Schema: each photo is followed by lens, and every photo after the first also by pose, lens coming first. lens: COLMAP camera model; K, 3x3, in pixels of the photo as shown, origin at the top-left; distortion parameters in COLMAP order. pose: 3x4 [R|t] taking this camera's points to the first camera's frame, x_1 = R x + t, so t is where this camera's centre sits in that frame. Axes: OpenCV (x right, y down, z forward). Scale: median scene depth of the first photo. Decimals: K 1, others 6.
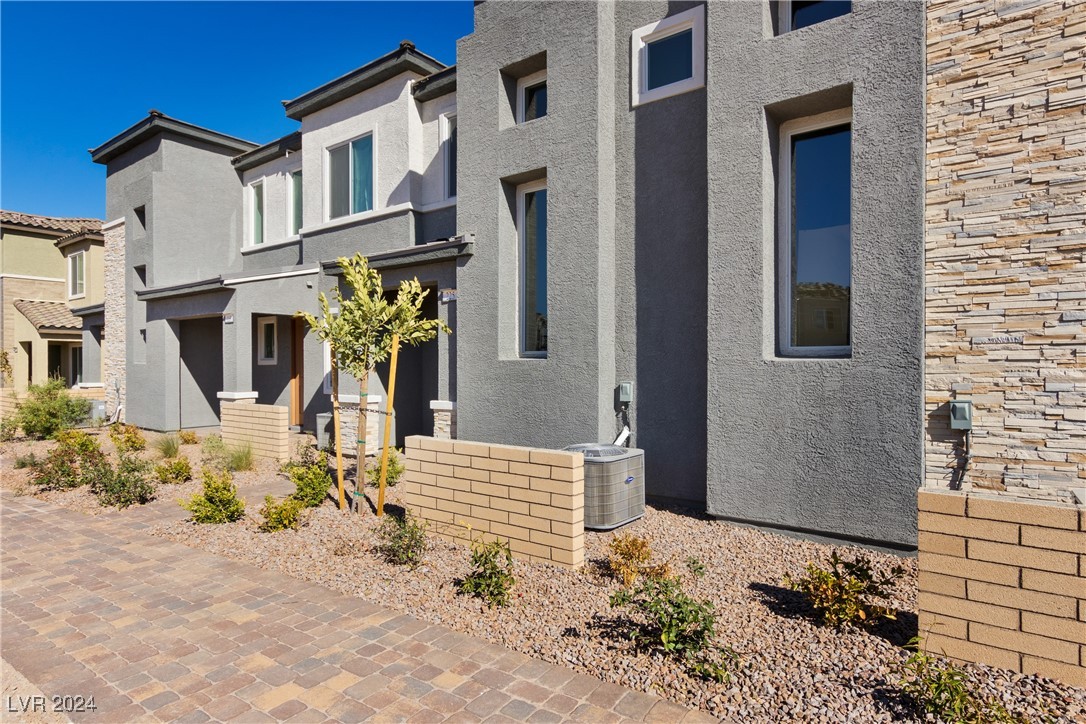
lens RADIAL K [[611.5, 0, 541.3], [0, 611.5, 362.2], [0, 0, 1]] dist [0.009328, -0.001213]
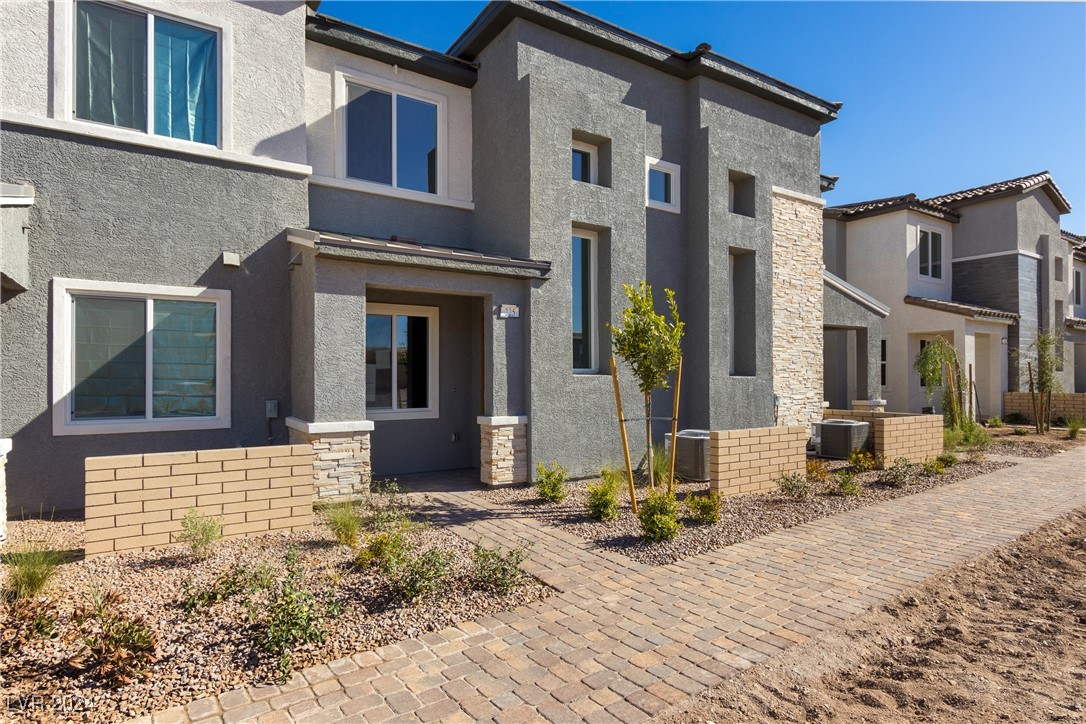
lens RADIAL K [[611.5, 0, 542.2], [0, 611.5, 369.1], [0, 0, 1]] dist [0.009328, -0.001213]
pose [[0.314949, 0.006372, 0.949087, -1.091817], [-0.008270, 0.999958, -0.003969, -0.010115], [-0.949072, -0.006599, 0.314989, 0.622607]]
